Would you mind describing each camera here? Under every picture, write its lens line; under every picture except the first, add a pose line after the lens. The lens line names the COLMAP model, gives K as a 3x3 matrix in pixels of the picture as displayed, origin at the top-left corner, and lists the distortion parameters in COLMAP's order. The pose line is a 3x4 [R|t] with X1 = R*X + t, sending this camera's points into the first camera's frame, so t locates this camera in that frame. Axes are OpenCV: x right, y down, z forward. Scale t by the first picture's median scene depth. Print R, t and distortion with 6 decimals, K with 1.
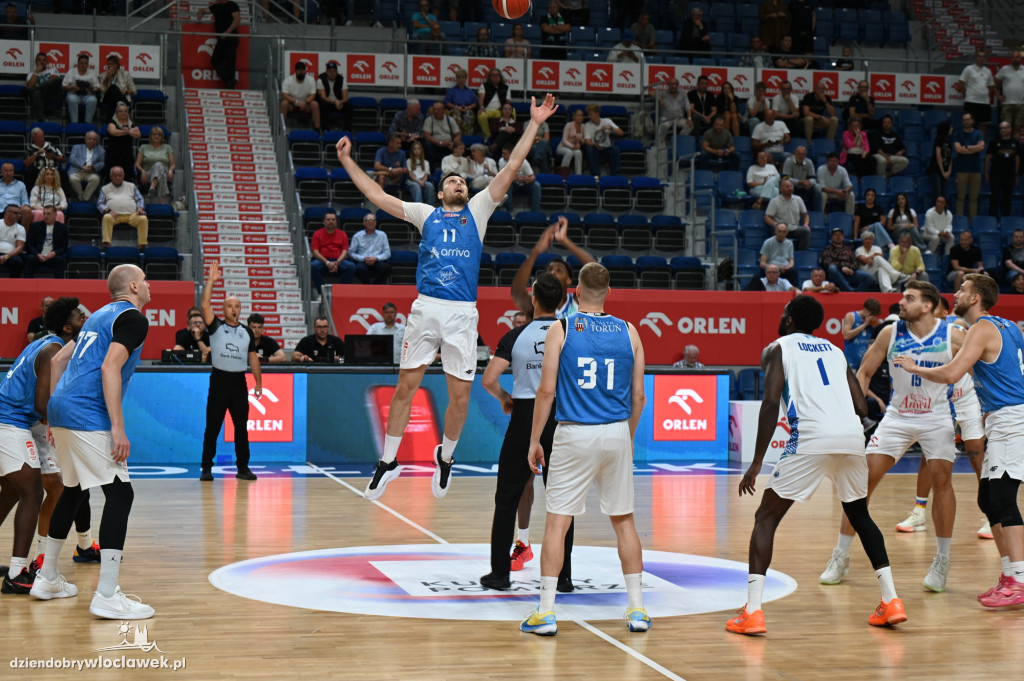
lens RADIAL K [[2115.4, 0, 512.0], [0, 2115.4, 340.5], [0, 0, 1]] dist [-0.032375, 0.045225]
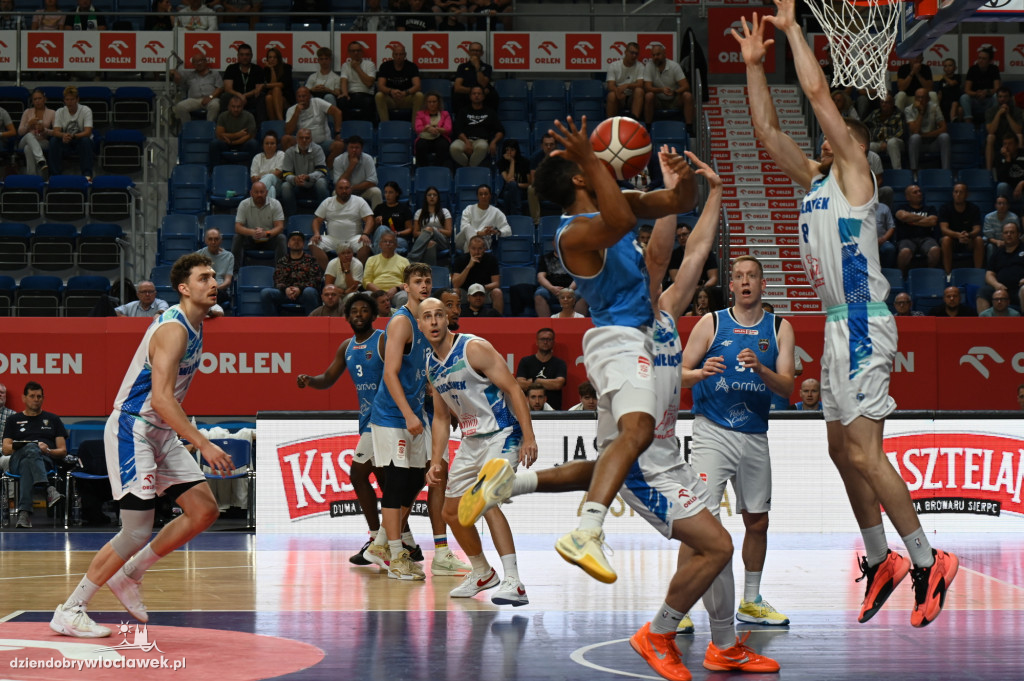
lens RADIAL K [[2592.3, 0, 512.0], [0, 2592.3, 340.5], [0, 0, 1]] dist [0.023008, 0.074345]
pose [[0.981306, -0.013113, -0.192007, 0.356217], [0.009715, 0.999779, -0.018624, 0.003092], [0.192209, 0.016411, 0.981217, 0.075804]]
